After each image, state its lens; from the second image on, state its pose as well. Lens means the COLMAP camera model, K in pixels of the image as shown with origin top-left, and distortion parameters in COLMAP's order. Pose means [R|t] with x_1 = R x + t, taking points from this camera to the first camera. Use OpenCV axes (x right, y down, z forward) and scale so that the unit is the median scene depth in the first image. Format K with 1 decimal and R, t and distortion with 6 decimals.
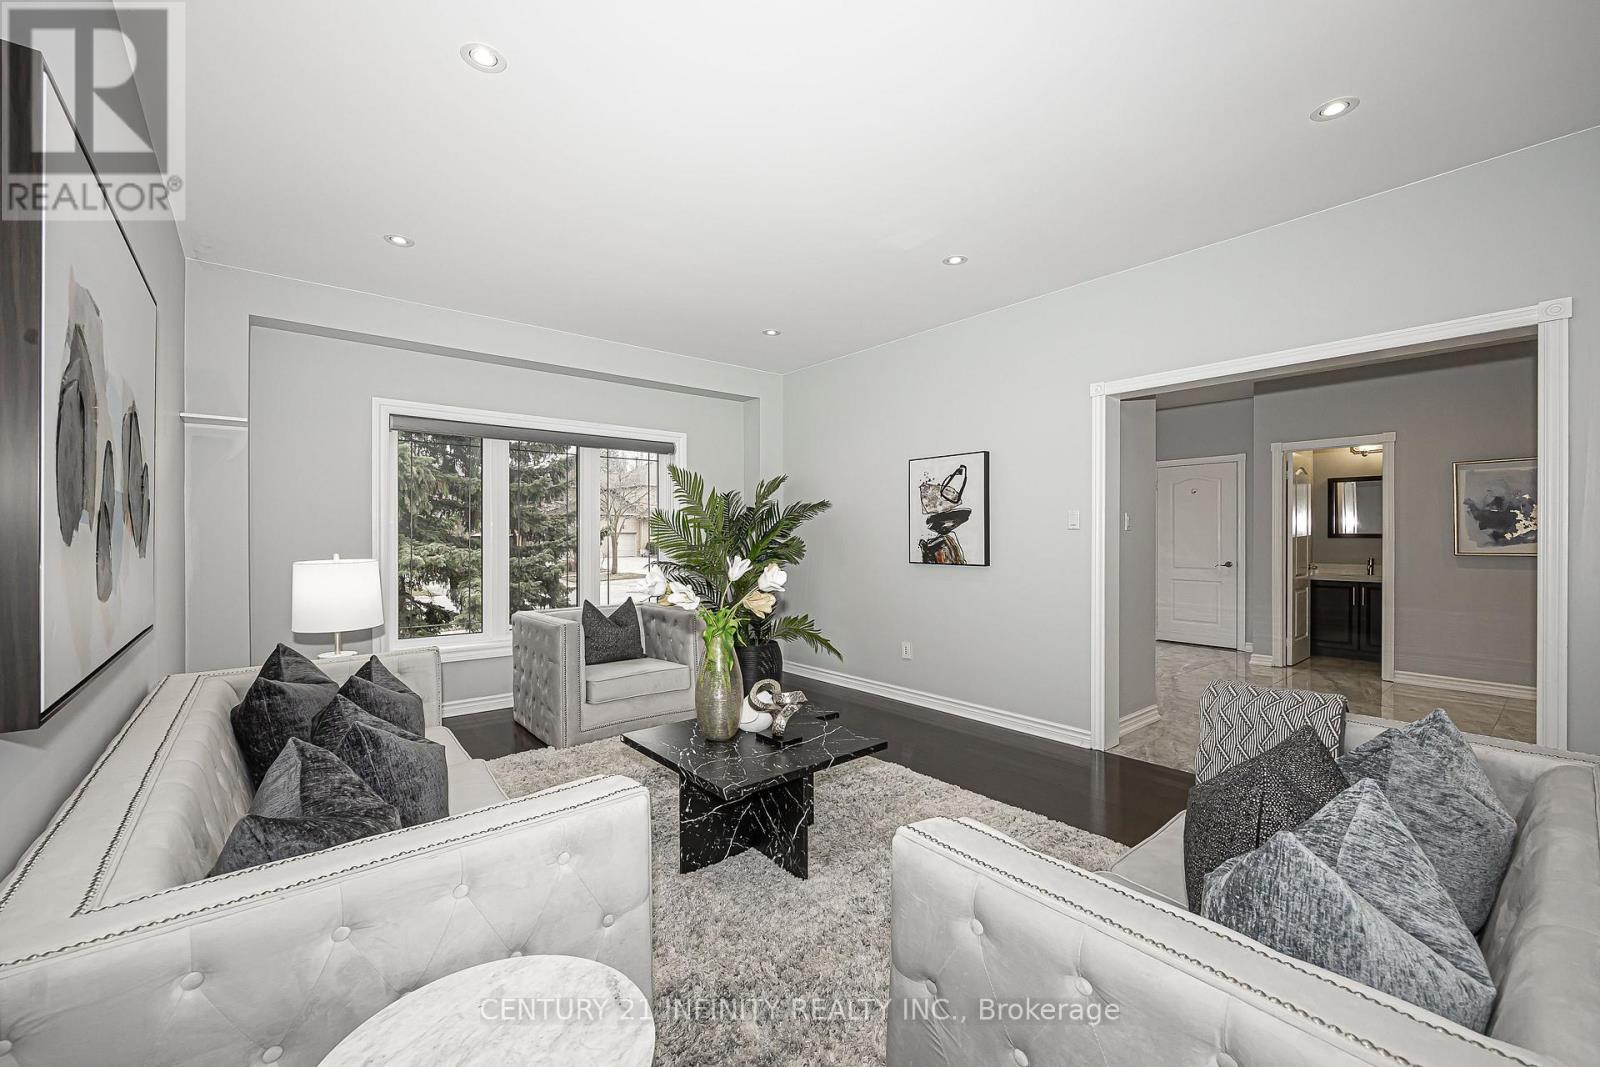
lens RADIAL K [[657.7, 0, 799.8], [0, 657.7, 534.9], [0, 0, 1]] dist [-0.005741, -0.000041]
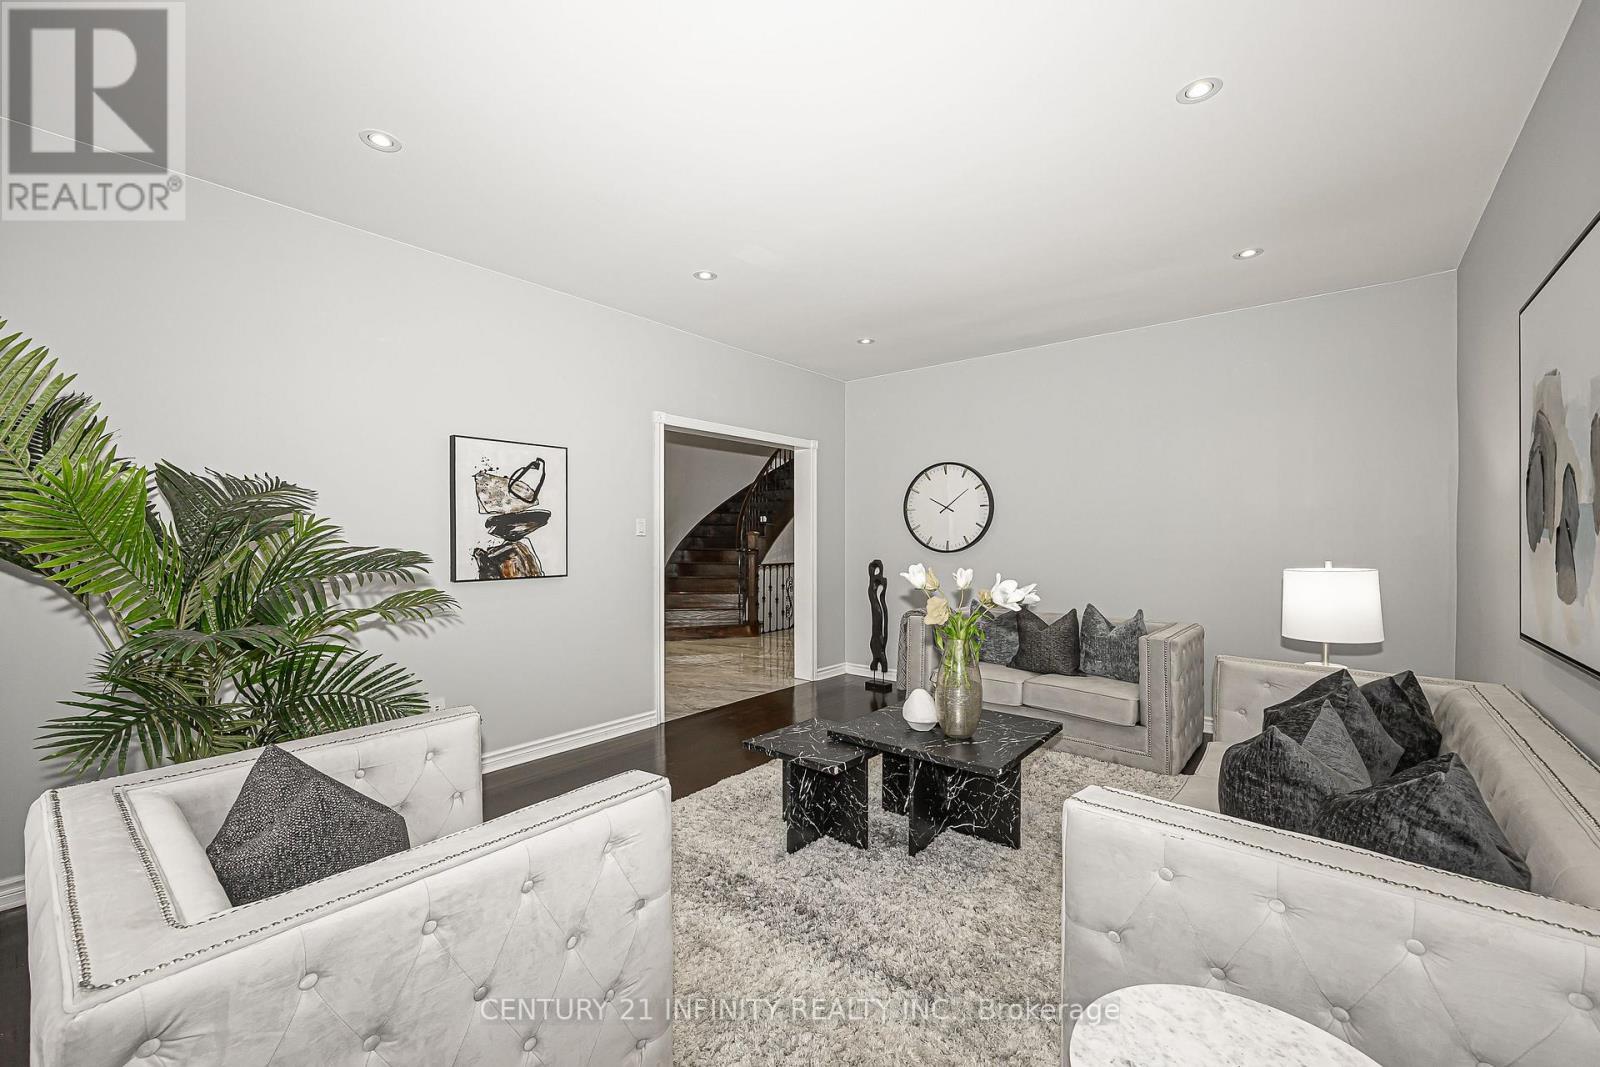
lens RADIAL K [[657.7, 0, 799.9], [0, 657.7, 537.9], [0, 0, 1]] dist [-0.005741, -0.000041]
pose [[-0.195015, -0.002143, 0.980798, -0.628143], [0.000603, 0.999997, 0.002305, -0.006144], [-0.980800, 0.001041, -0.195013, 0.823787]]
